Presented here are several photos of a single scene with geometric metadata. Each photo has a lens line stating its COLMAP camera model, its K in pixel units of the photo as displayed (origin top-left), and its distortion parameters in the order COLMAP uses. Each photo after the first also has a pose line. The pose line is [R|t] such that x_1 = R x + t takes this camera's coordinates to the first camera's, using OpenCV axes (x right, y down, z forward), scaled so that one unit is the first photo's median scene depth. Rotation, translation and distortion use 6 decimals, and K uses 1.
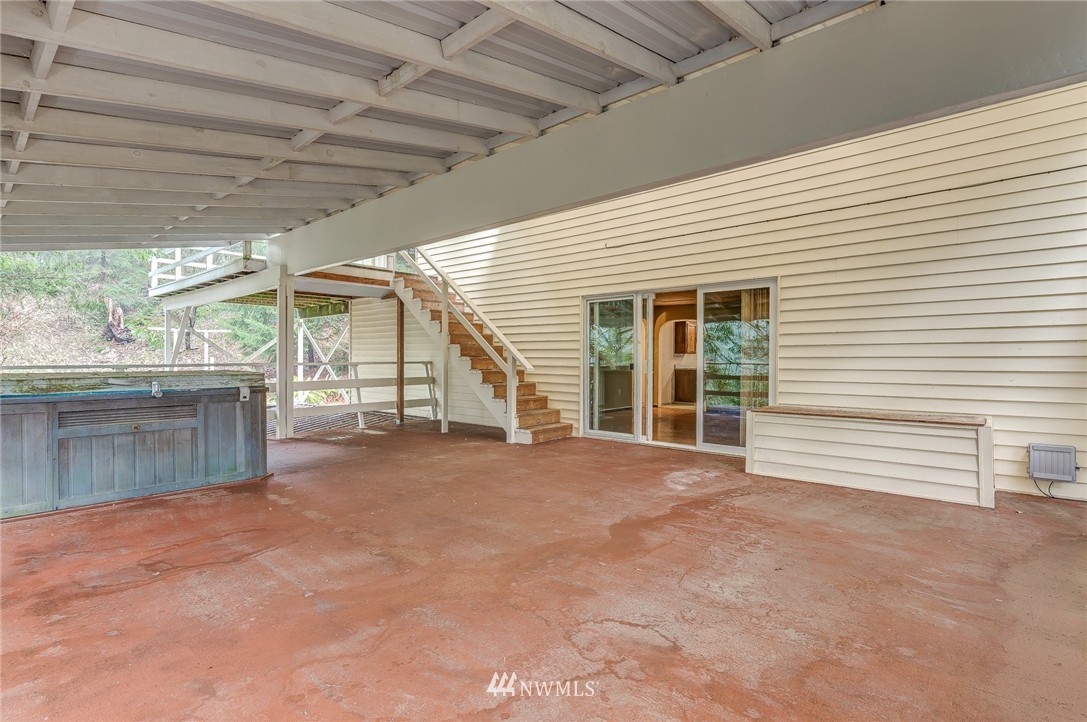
lens RADIAL K [[512.6, 0, 540.0], [0, 512.6, 358.0], [0, 0, 1]] dist [0.000876, -0.000261]
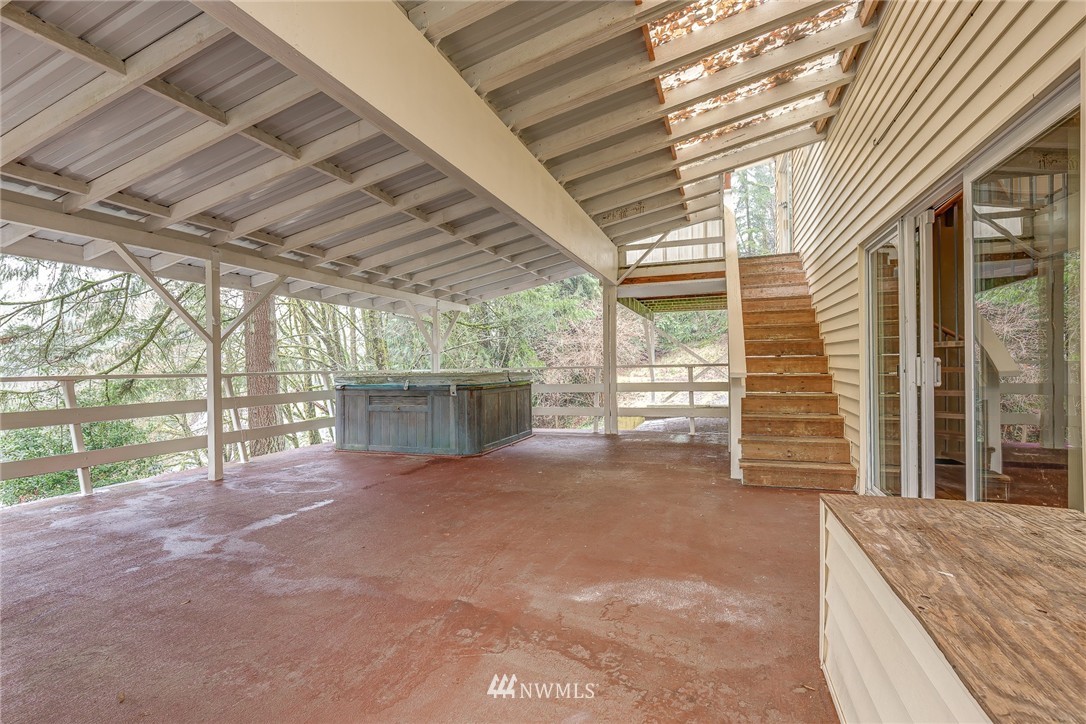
lens RADIAL K [[501.8, 0, 543.0], [0, 501.8, 362.0], [0, 0, 1]] dist [0.000488, -0.000046]
pose [[0.373389, -0.009052, -0.927631, 0.794052], [0.019063, 0.999816, -0.002083, 0.003109], [0.927479, -0.016906, 0.373493, 0.802879]]
